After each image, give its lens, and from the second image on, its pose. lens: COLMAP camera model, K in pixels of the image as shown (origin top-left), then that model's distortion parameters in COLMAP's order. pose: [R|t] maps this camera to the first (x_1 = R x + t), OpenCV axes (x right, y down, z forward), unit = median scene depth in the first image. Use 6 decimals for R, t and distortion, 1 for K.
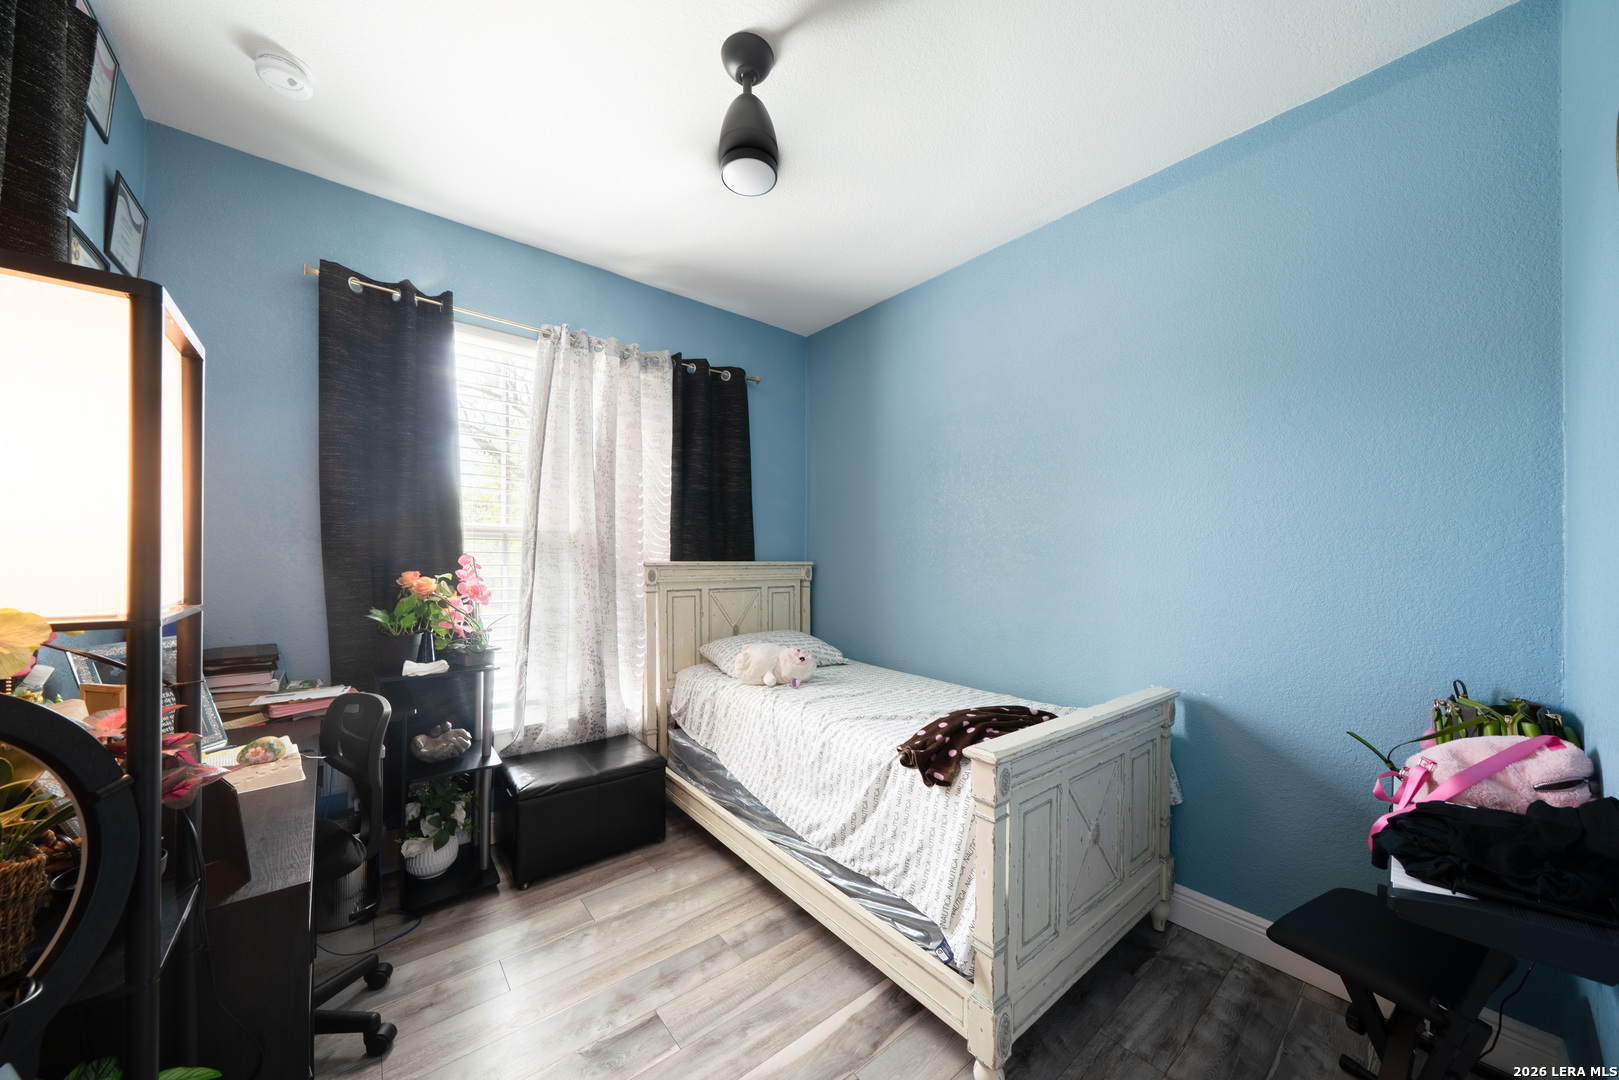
lens RADIAL K [[547.3, 0, 805.7], [0, 547.3, 555.1], [0, 0, 1]] dist [-0.000650, 0.000008]
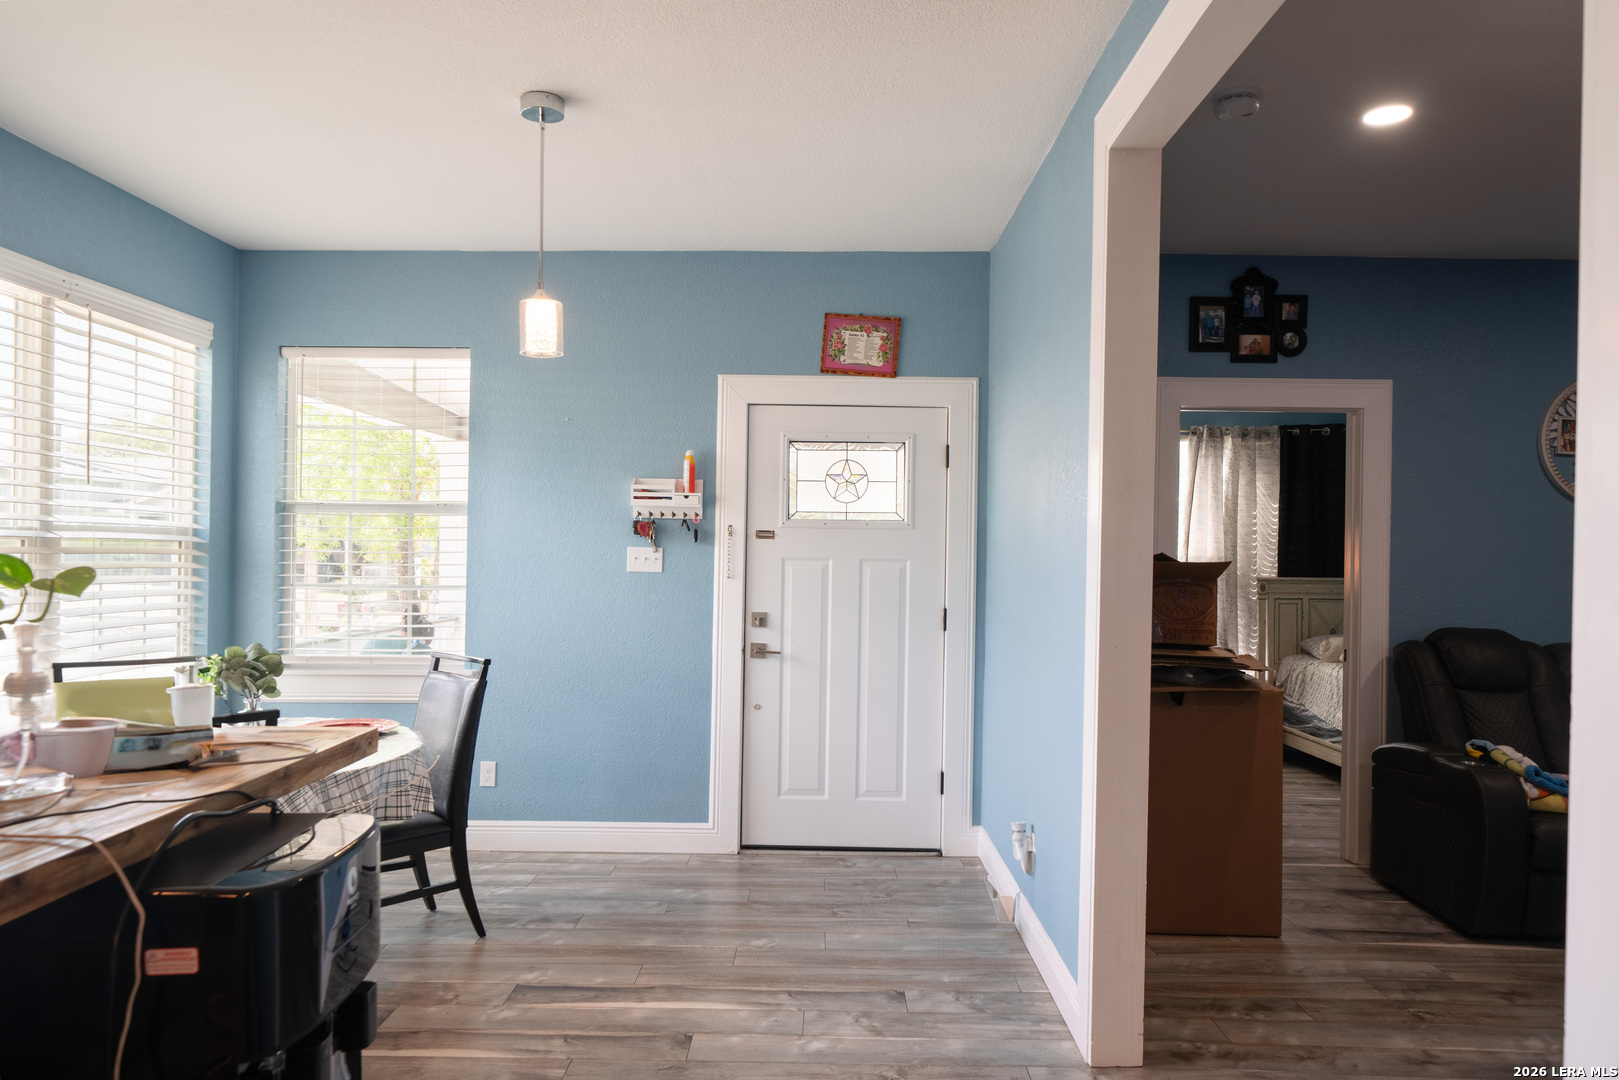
lens RADIAL K [[1101.0, 0, 807.7], [0, 1101.0, 546.4], [0, 0, 1]] dist [0.008249, 0.000493]
pose [[0.779190, 0.007686, -0.626741, 0.582322], [-0.007680, 0.999967, 0.002715, -0.064886], [0.626741, 0.002698, 0.779223, -1.939765]]
